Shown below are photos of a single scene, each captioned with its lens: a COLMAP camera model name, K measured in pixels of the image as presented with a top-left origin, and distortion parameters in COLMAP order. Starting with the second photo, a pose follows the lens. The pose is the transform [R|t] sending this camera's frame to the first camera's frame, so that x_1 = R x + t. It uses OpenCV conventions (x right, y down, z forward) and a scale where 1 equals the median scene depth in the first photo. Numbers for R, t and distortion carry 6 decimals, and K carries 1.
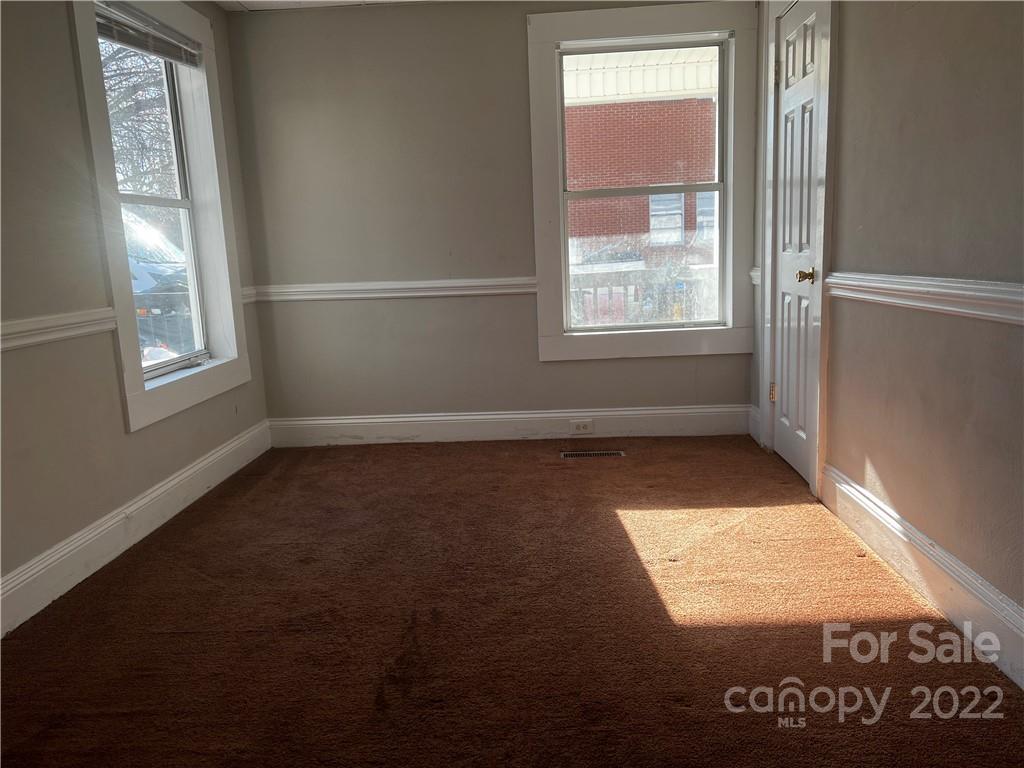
lens RADIAL K [[760.9, 0, 512.0], [0, 760.9, 384.0], [0, 0, 1]] dist [0.090696, -0.126608]
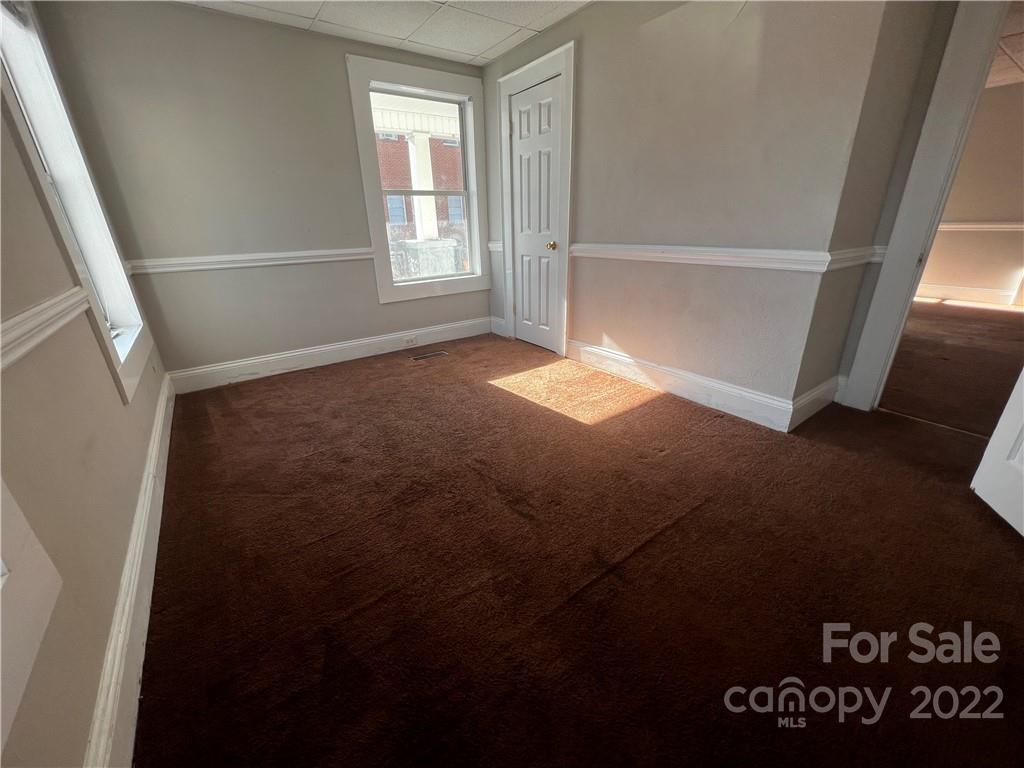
lens RADIAL K [[407.0, 0, 512.0], [0, 407.0, 384.0], [0, 0, 1]] dist [-0.000109, -0.000355]
pose [[0.781897, -0.209428, 0.587178, -0.333265], [0.098280, 0.971515, 0.215638, -0.027983], [-0.615612, -0.110899, 0.780207, 0.187574]]
